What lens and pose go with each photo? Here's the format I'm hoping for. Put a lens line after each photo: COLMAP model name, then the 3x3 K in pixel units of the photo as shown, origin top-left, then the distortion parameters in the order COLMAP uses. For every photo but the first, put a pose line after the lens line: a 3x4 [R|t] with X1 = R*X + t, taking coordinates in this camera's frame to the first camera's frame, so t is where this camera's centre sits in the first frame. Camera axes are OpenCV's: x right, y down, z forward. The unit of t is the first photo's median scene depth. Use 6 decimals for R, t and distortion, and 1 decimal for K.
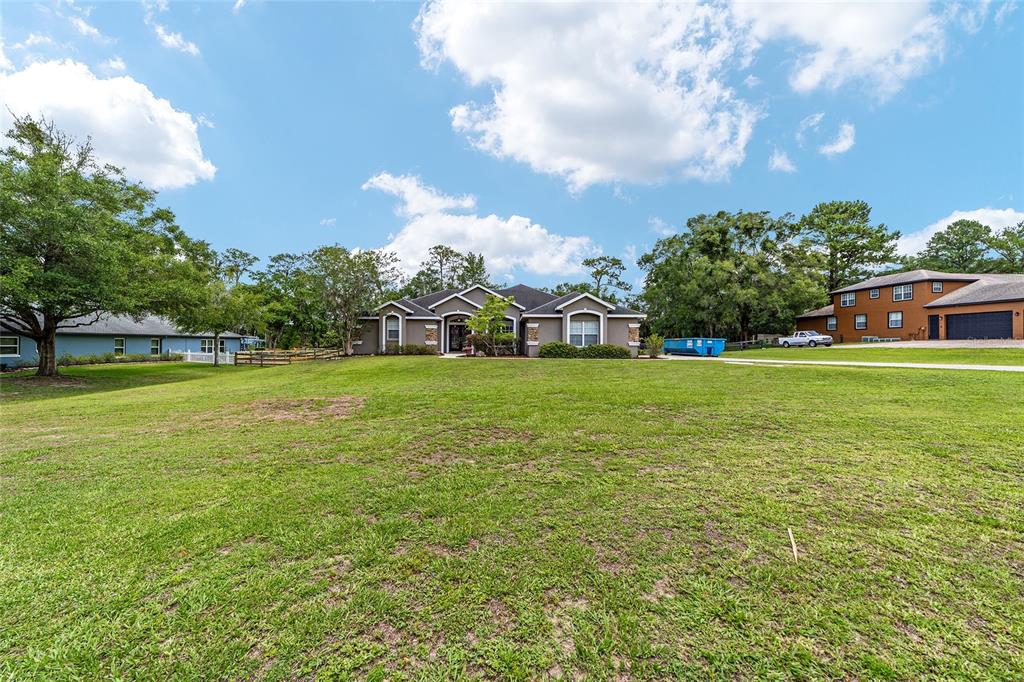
lens RADIAL K [[392.0, 0, 509.2], [0, 392.0, 339.7], [0, 0, 1]] dist [-0.018397, 0.010647]
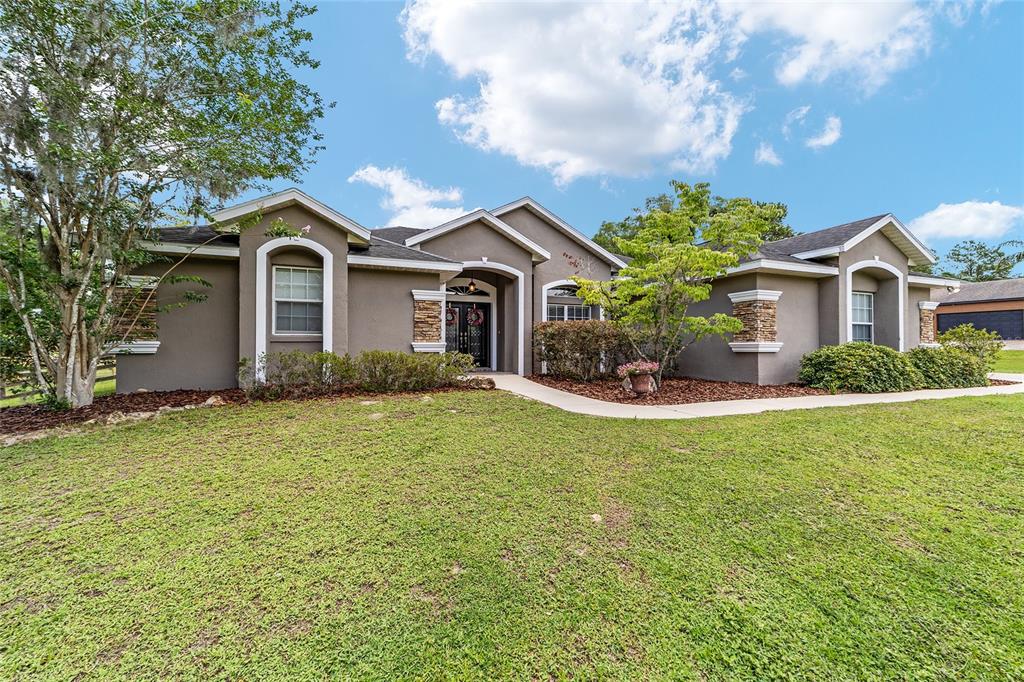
lens RADIAL K [[392.0, 0, 509.2], [0, 392.0, 339.7], [0, 0, 1]] dist [-0.018397, 0.010647]
pose [[0.945340, 0.002020, 0.326080, -0.247055], [-0.000941, 0.999994, -0.003468, 0.003623], [-0.326085, 0.002971, 0.945336, 0.693092]]
